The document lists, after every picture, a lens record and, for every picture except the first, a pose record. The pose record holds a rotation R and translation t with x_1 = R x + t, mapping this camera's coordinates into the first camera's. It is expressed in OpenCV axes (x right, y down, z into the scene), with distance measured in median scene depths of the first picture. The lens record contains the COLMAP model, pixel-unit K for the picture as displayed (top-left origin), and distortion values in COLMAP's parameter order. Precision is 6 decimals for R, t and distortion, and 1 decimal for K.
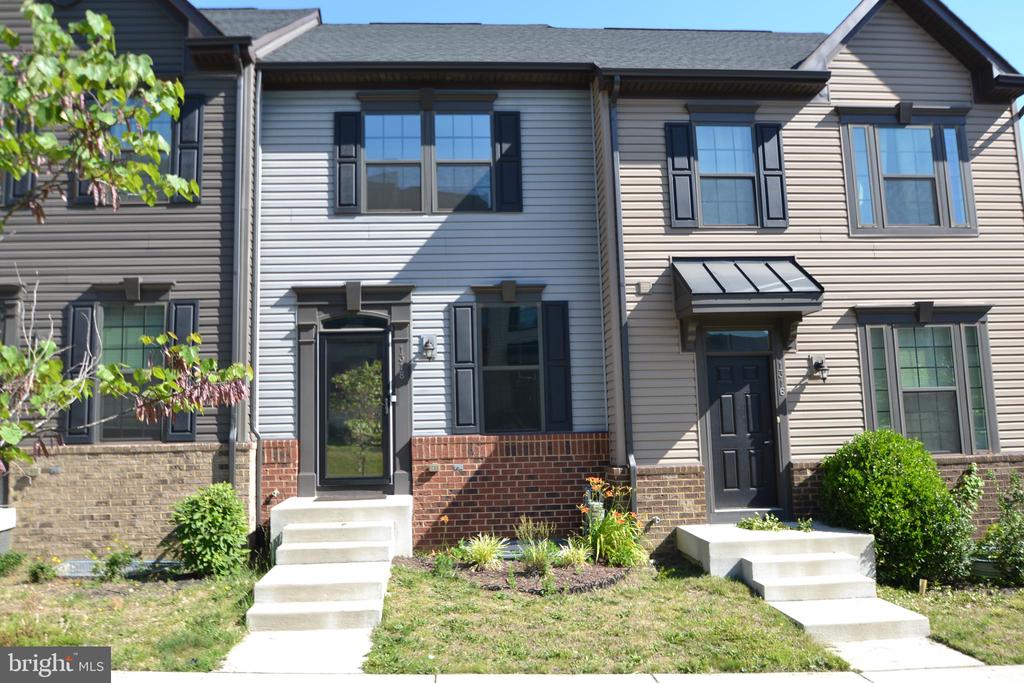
lens RADIAL K [[765.7, 0, 514.0], [0, 765.7, 348.3], [0, 0, 1]] dist [-0.074646, 0.042657]
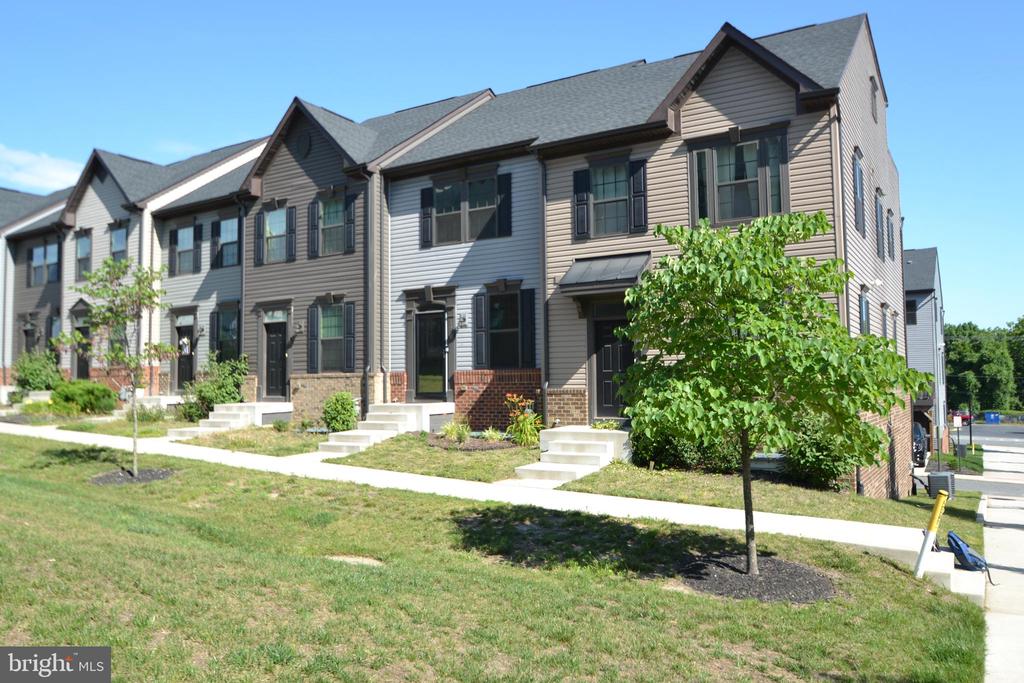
lens RADIAL K [[765.7, 0, 501.0], [0, 765.7, 345.6], [0, 0, 1]] dist [-0.074646, 0.042657]
pose [[0.812532, -0.013602, -0.582758, 0.985906], [0.053578, 0.997239, 0.051426, -0.028884], [0.580449, -0.073009, 0.811017, -0.382645]]
